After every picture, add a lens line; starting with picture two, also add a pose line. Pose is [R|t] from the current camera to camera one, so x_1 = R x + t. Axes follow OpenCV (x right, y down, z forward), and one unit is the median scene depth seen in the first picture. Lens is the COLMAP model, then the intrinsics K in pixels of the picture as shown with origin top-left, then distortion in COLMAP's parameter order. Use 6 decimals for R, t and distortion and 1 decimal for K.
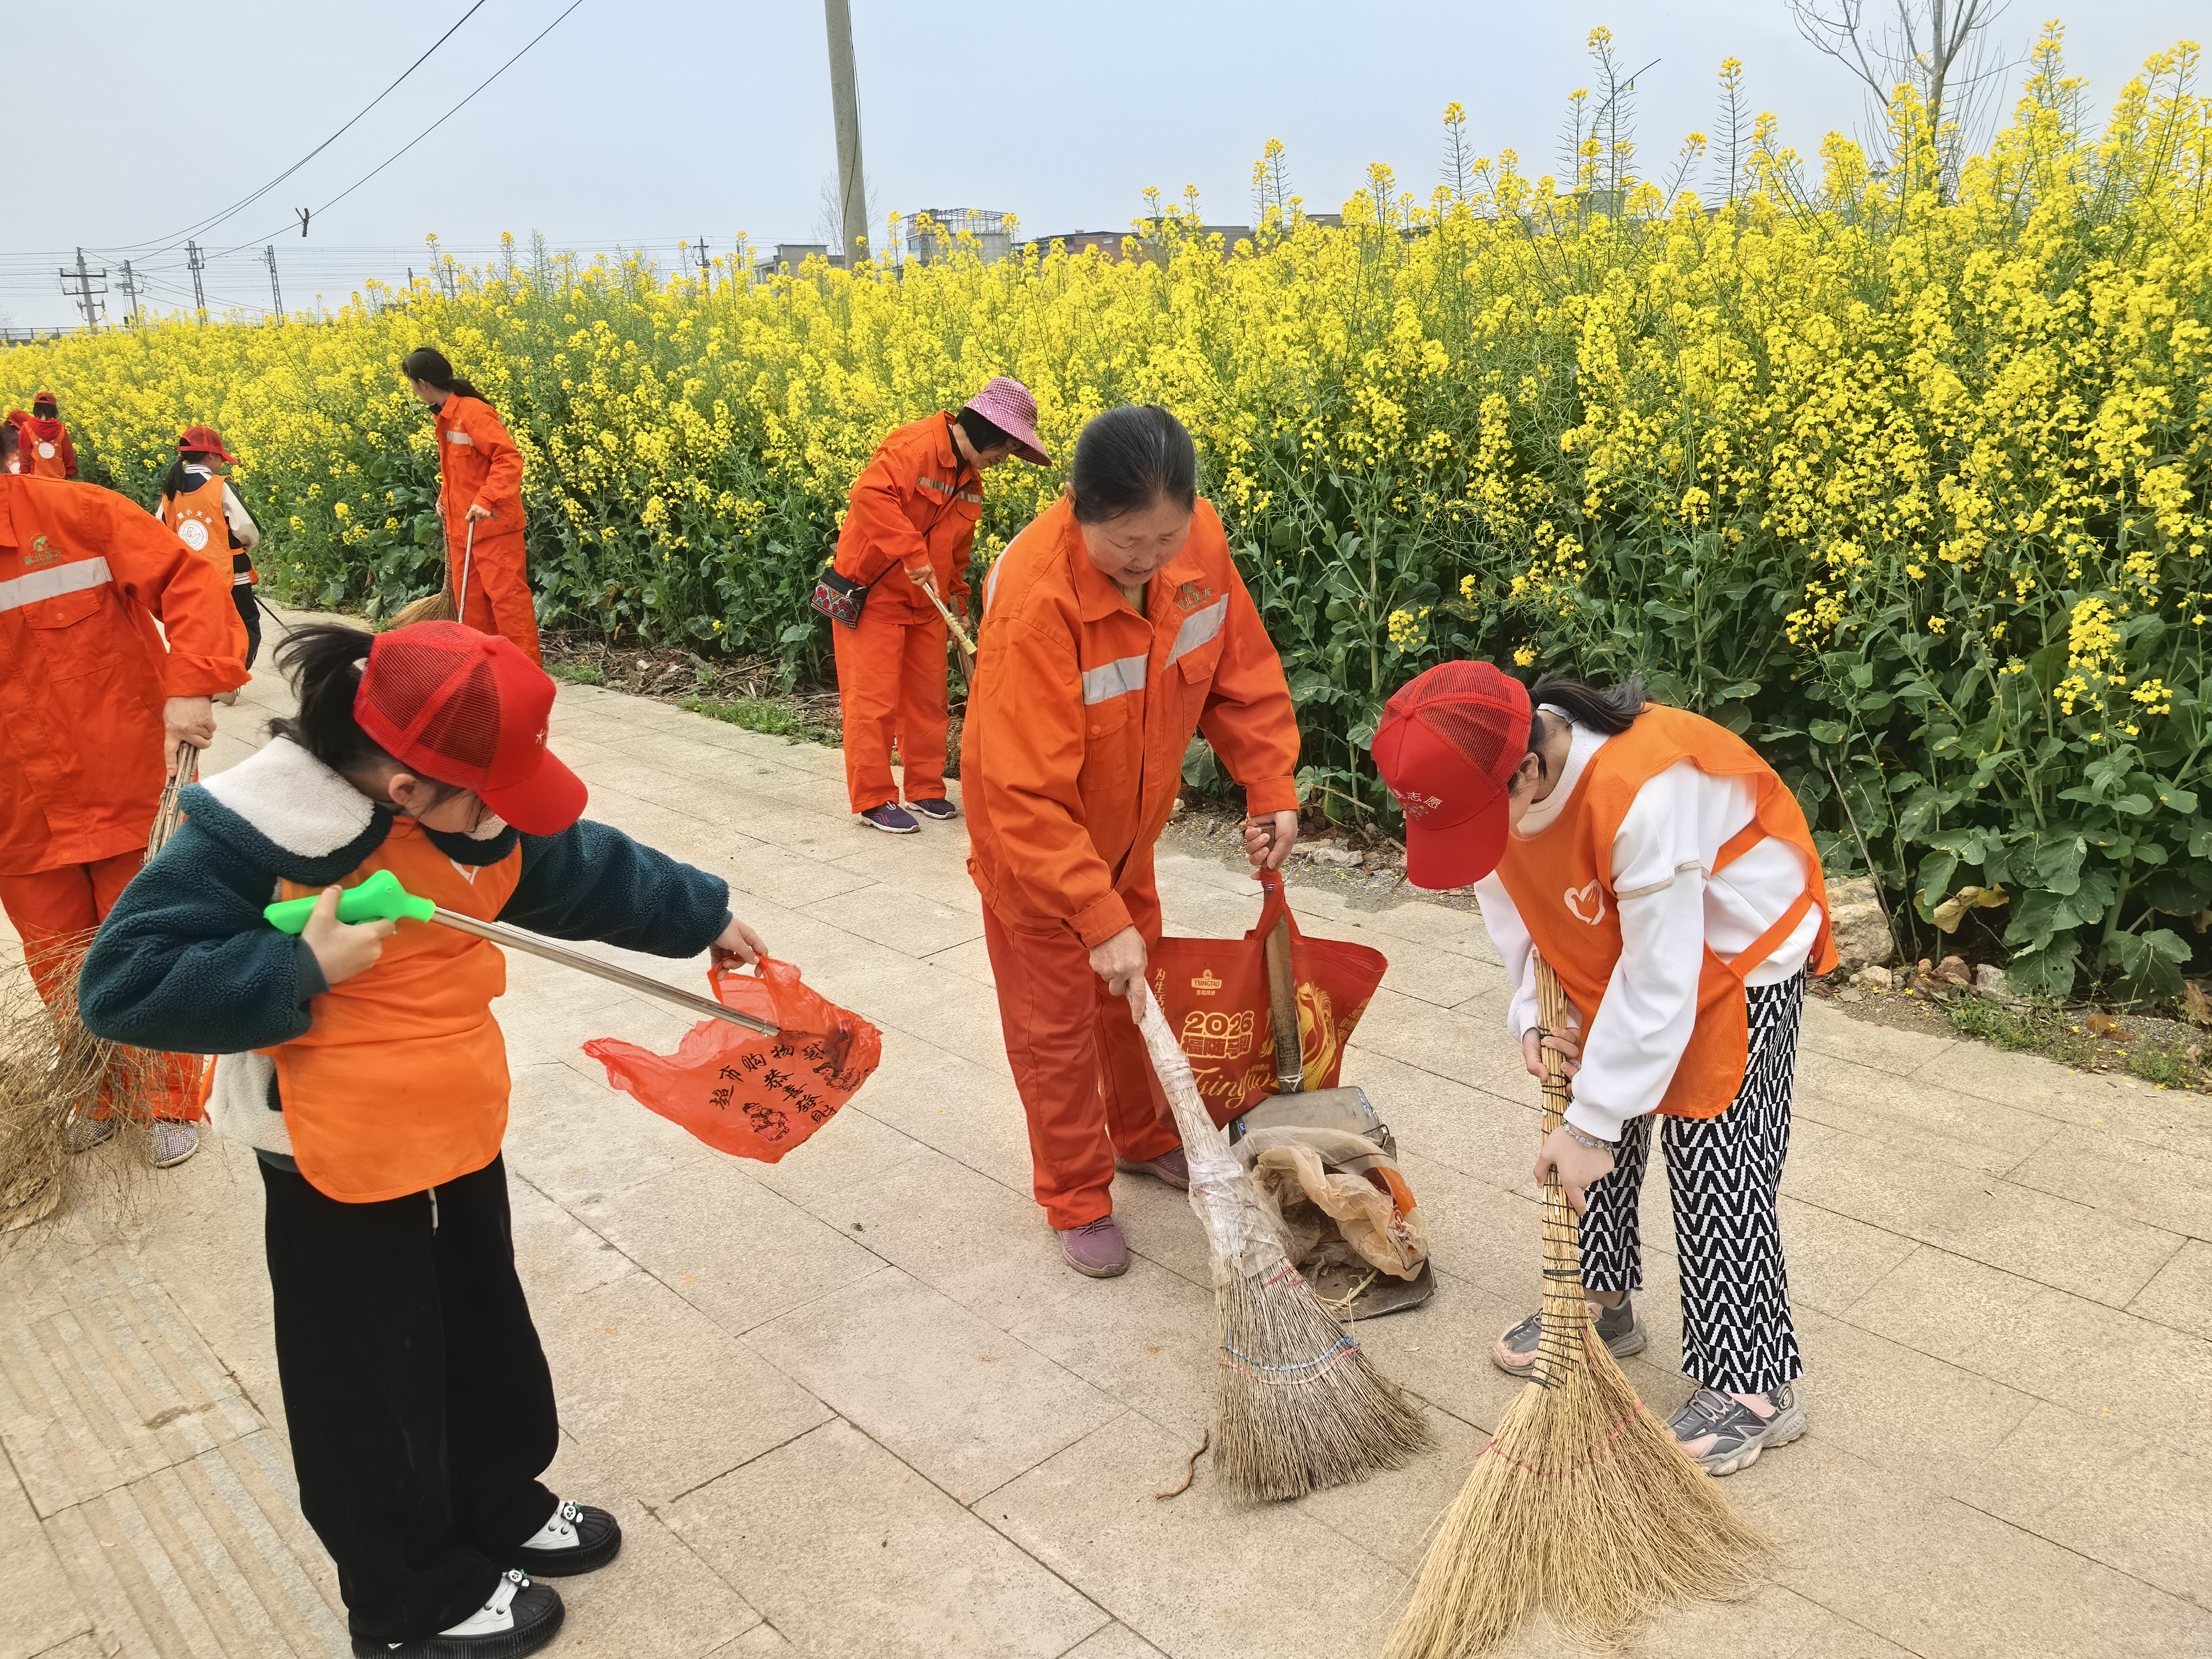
lens RADIAL K [[1725.6, 0, 1149.0], [0, 1725.6, 837.8], [0, 0, 1]] dist [0.089536, -0.134261]
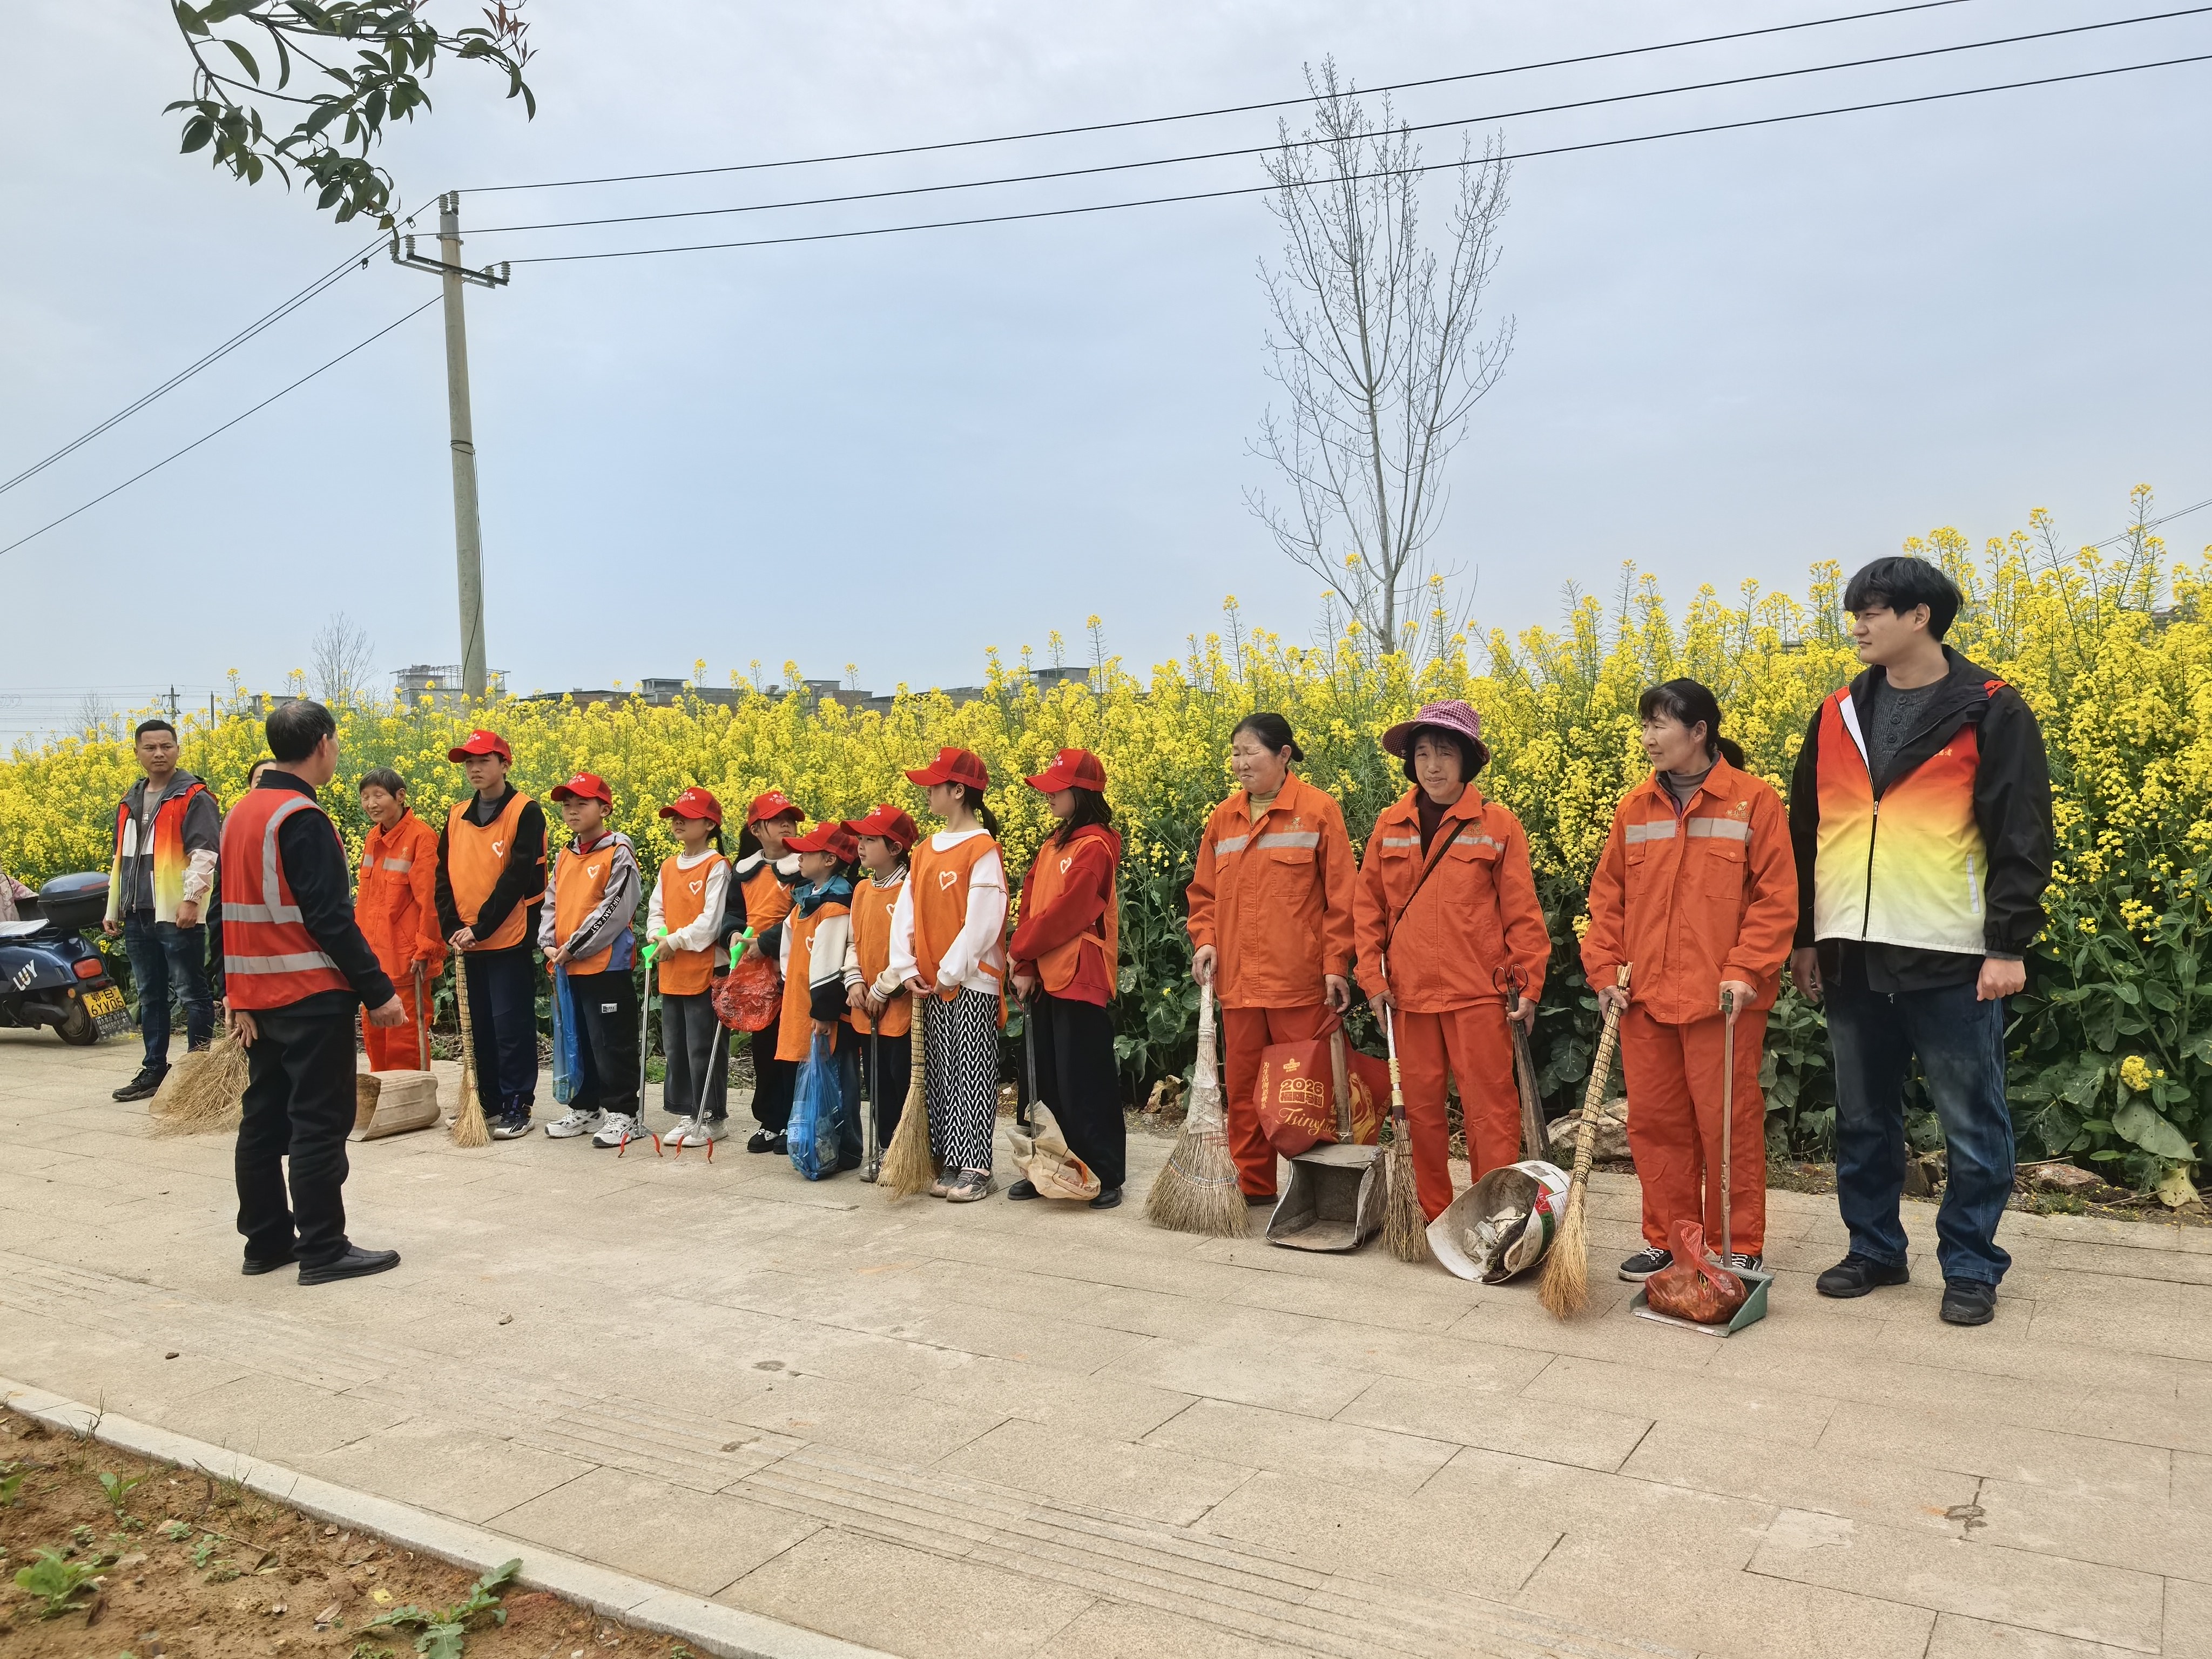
lens RADIAL K [[1745.5, 0, 1106.0], [0, 1745.5, 829.5], [0, 0, 1]] dist [0.005433, -0.001399]
pose [[0.964852, 0.001591, 0.262789, -0.077974], [0.065773, 0.966693, -0.247342, 0.026770], [-0.254430, 0.255933, 0.932611, -0.060883]]
